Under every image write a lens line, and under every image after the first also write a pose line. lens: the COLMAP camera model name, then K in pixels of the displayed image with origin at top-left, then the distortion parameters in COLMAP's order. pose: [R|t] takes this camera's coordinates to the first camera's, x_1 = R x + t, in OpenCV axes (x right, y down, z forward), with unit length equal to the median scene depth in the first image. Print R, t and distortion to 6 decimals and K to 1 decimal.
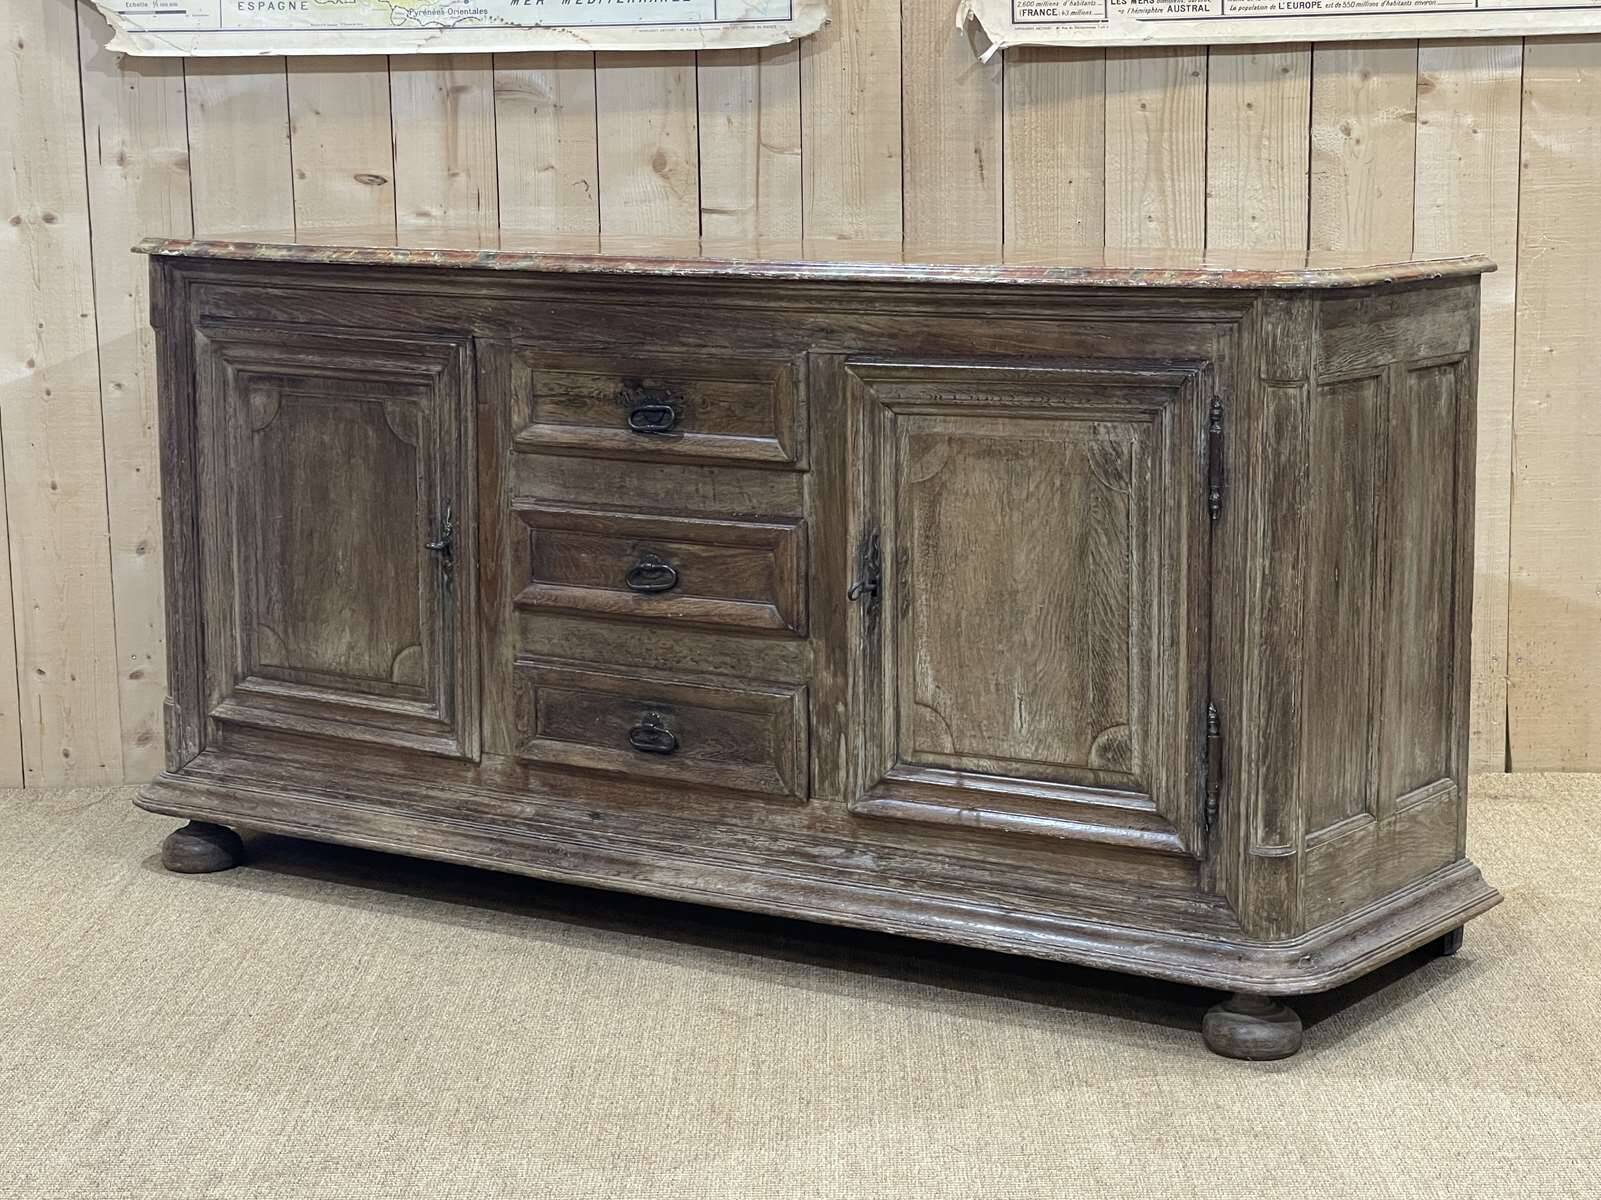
lens RADIAL K [[3169.4, 0, 800.4], [0, 3169.4, 591.4], [0, 0, 1]] dist [0.068742, 1.361332]
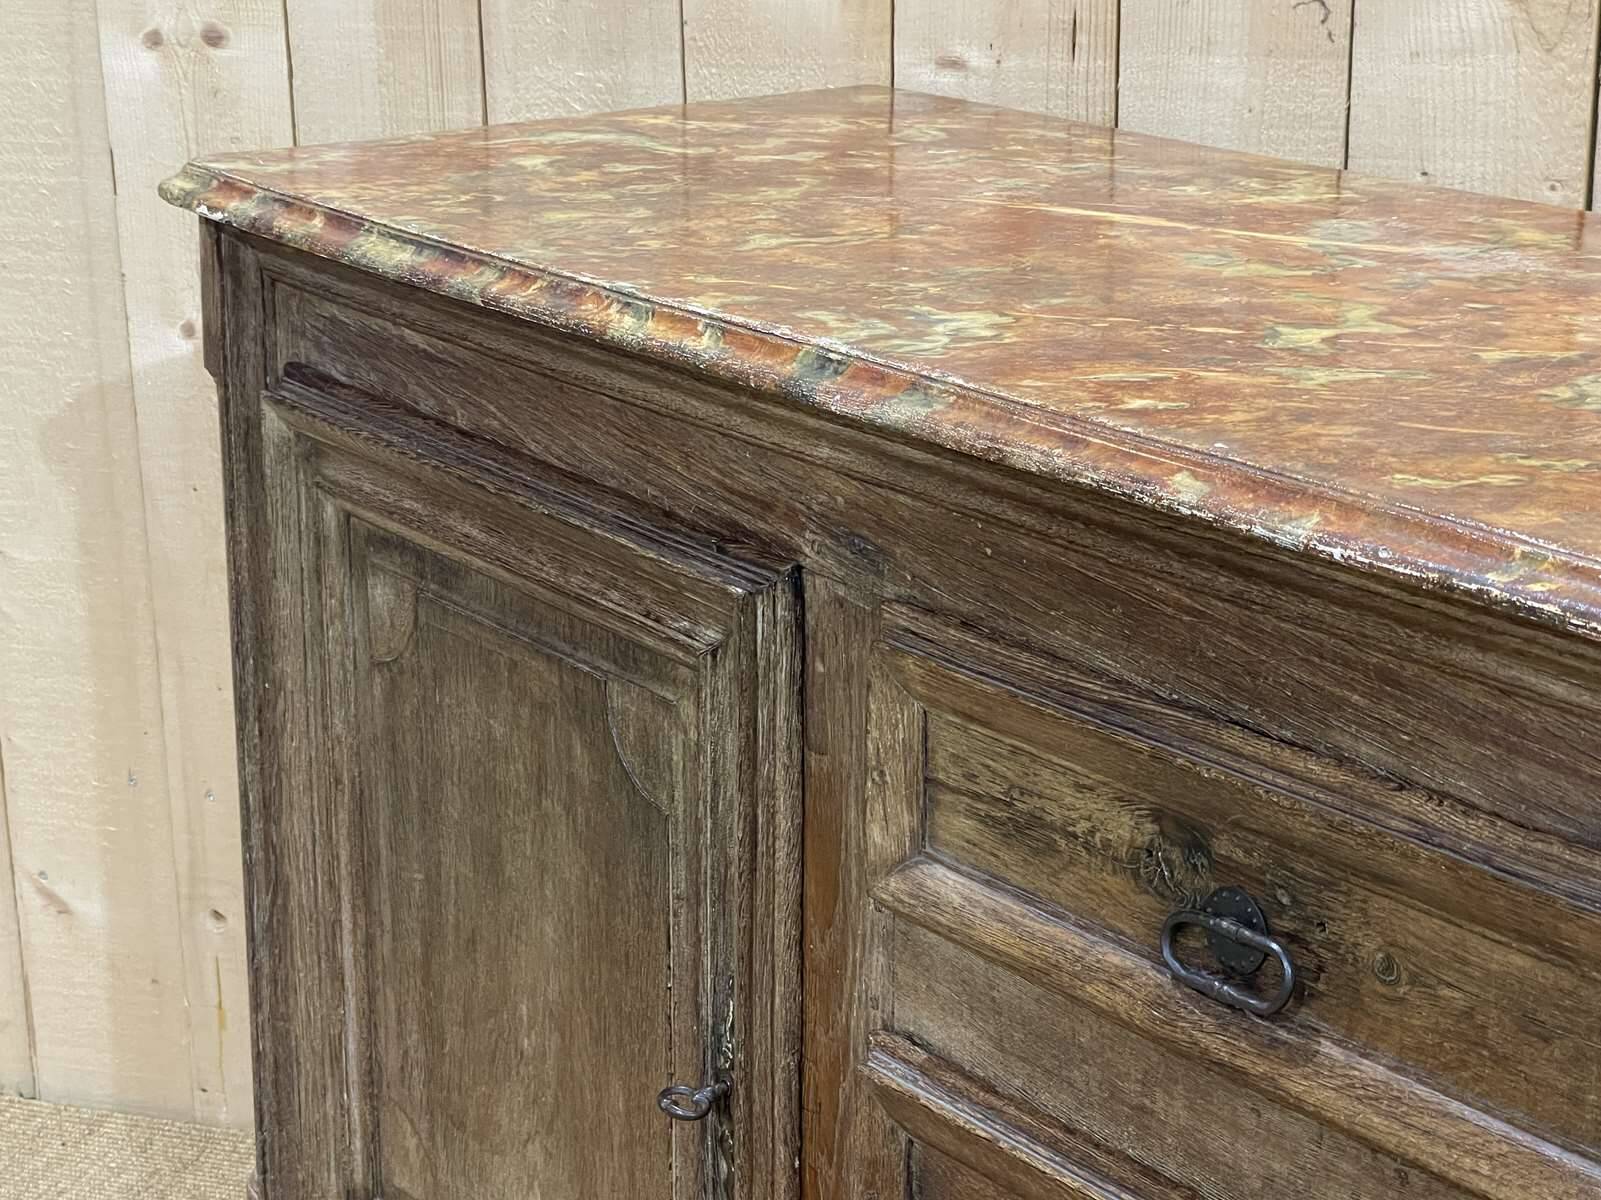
lens RADIAL K [[3169.4, 0, 800.4], [0, 3169.4, 591.4], [0, 0, 1]] dist [0.068742, 1.361332]
pose [[0.945751, 0.098047, -0.309744, 0.007035], [-0.054303, 0.987670, 0.146833, -0.136591], [0.320321, -0.122047, 0.939414, 0.705319]]
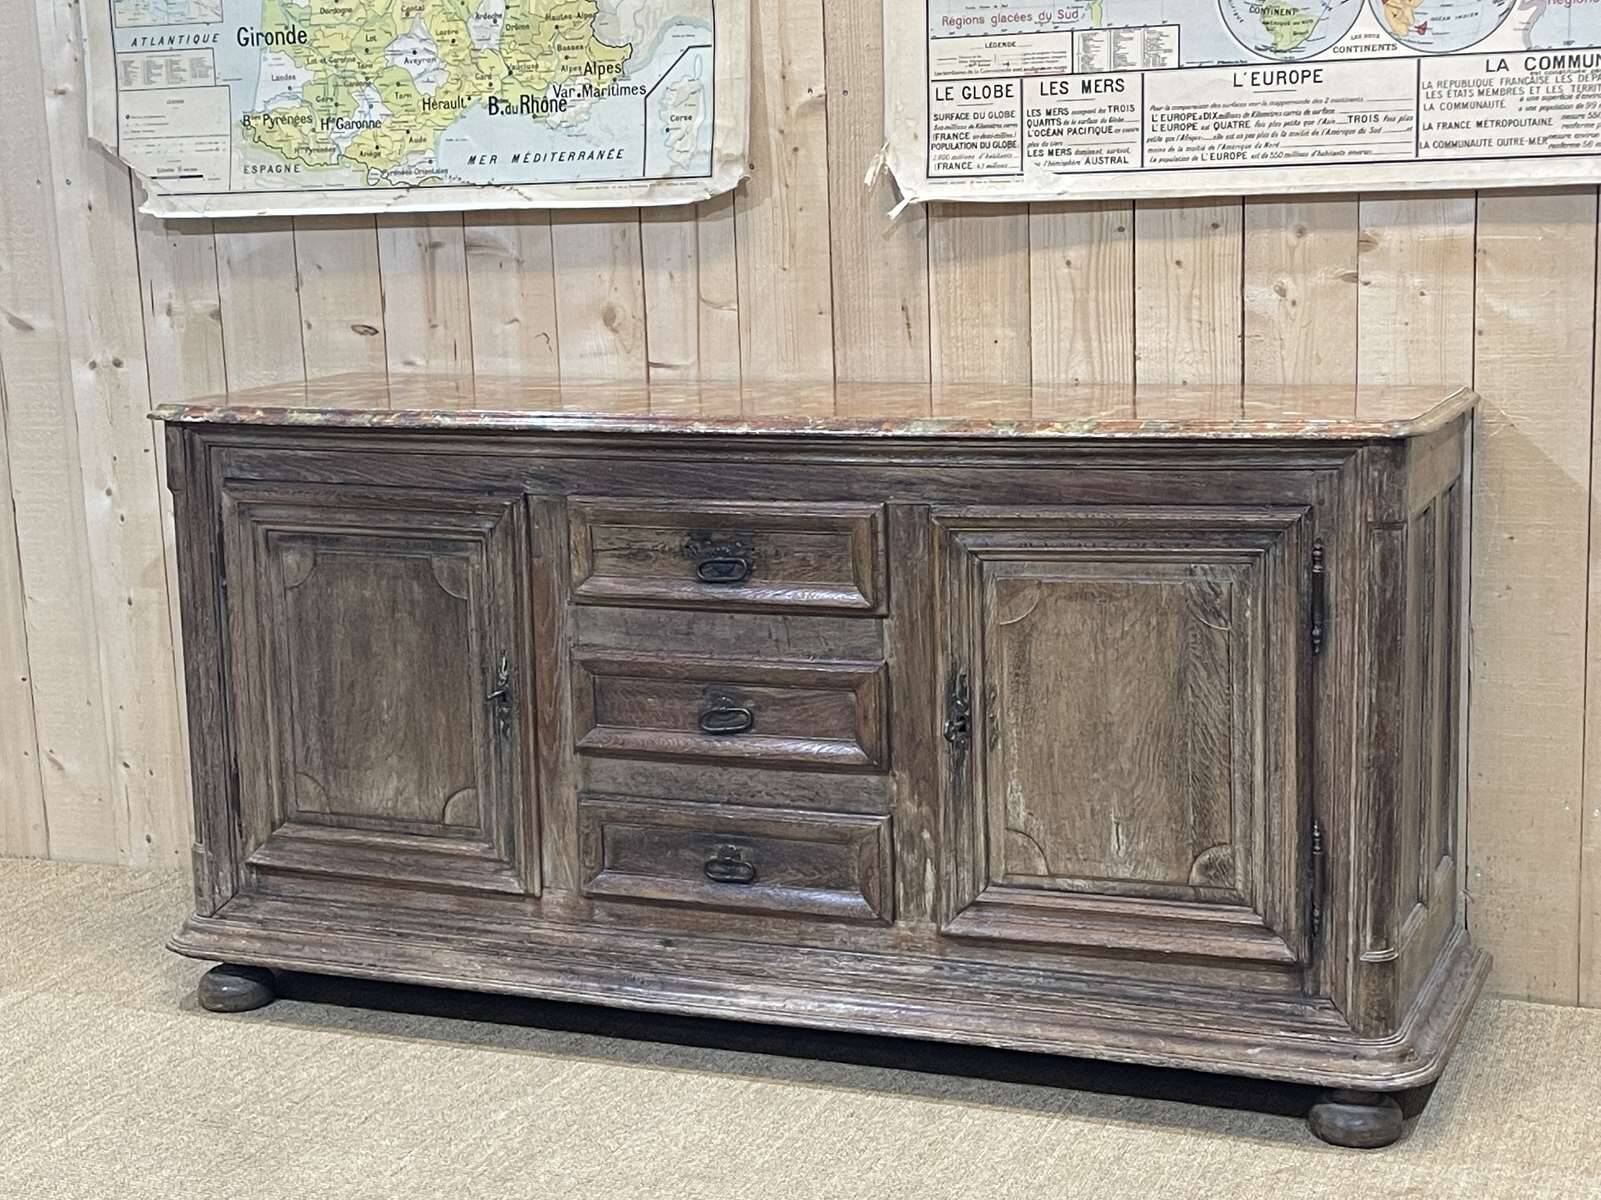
lens RADIAL K [[2500.5, 0, 803.1], [0, 2500.5, 618.8], [0, 0, 1]] dist [0.154774, -0.573280]
pose [[0.979431, -0.055259, 0.194067, -0.185326], [0.051204, 0.998354, 0.025854, -0.059092], [-0.195176, -0.015385, 0.980648, 0.184362]]
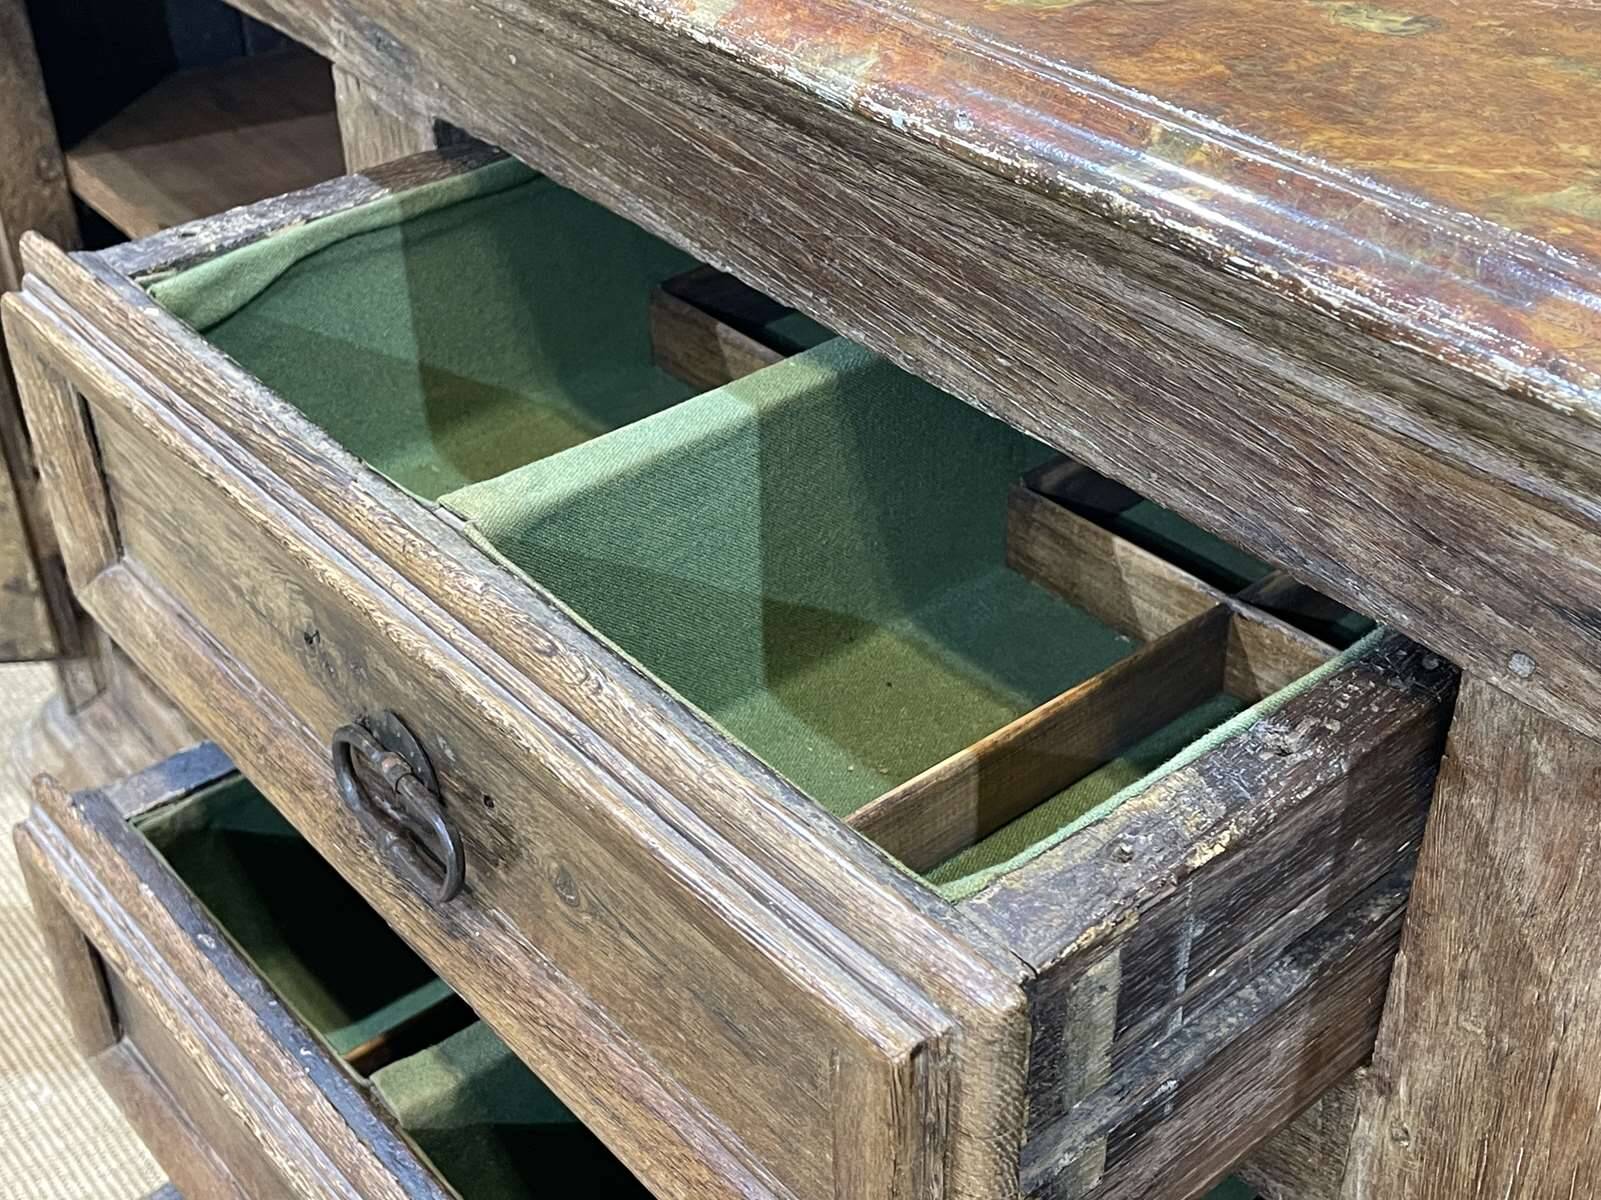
lens RADIAL K [[2020.3, 0, 831.5], [0, 2020.3, 603.0], [0, 0, 1]] dist [0.104699, -0.305870]
pose [[0.962175, 0.157764, -0.222104, -0.008435], [-0.042760, 0.892610, 0.448797, -0.129250], [0.269056, -0.422324, 0.865593, 0.873155]]
